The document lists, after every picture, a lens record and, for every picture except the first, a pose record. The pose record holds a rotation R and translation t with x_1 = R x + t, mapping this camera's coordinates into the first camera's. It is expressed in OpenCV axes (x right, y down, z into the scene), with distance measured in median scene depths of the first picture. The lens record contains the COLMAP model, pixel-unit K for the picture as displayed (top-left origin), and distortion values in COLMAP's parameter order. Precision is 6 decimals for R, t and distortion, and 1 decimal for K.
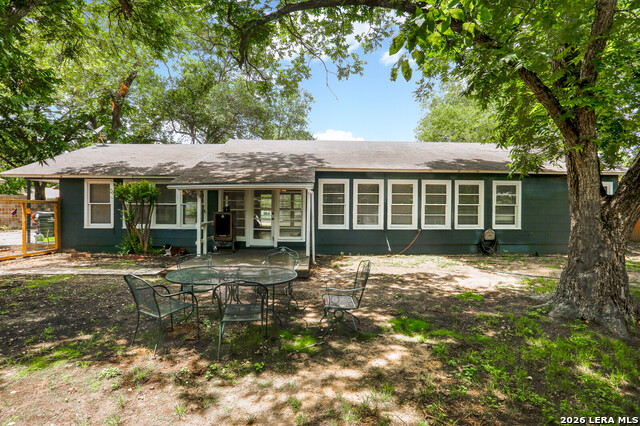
lens RADIAL K [[265.4, 0, 320.0], [0, 265.4, 213.0], [0, 0, 1]] dist [-0.001734, -0.000050]
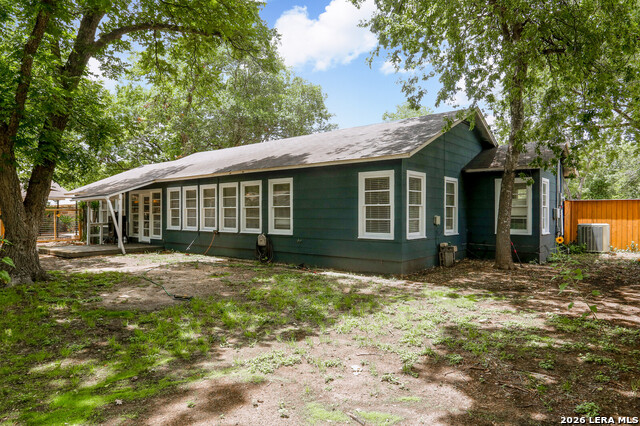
lens RADIAL K [[425.3, 0, 319.9], [0, 425.3, 213.7], [0, 0, 1]] dist [-0.002830, -0.000077]
pose [[0.722840, -0.005277, -0.690996, 1.746677], [-0.003291, 0.999933, -0.011078, 0.007753], [0.691008, 0.010281, 0.722774, 0.088323]]
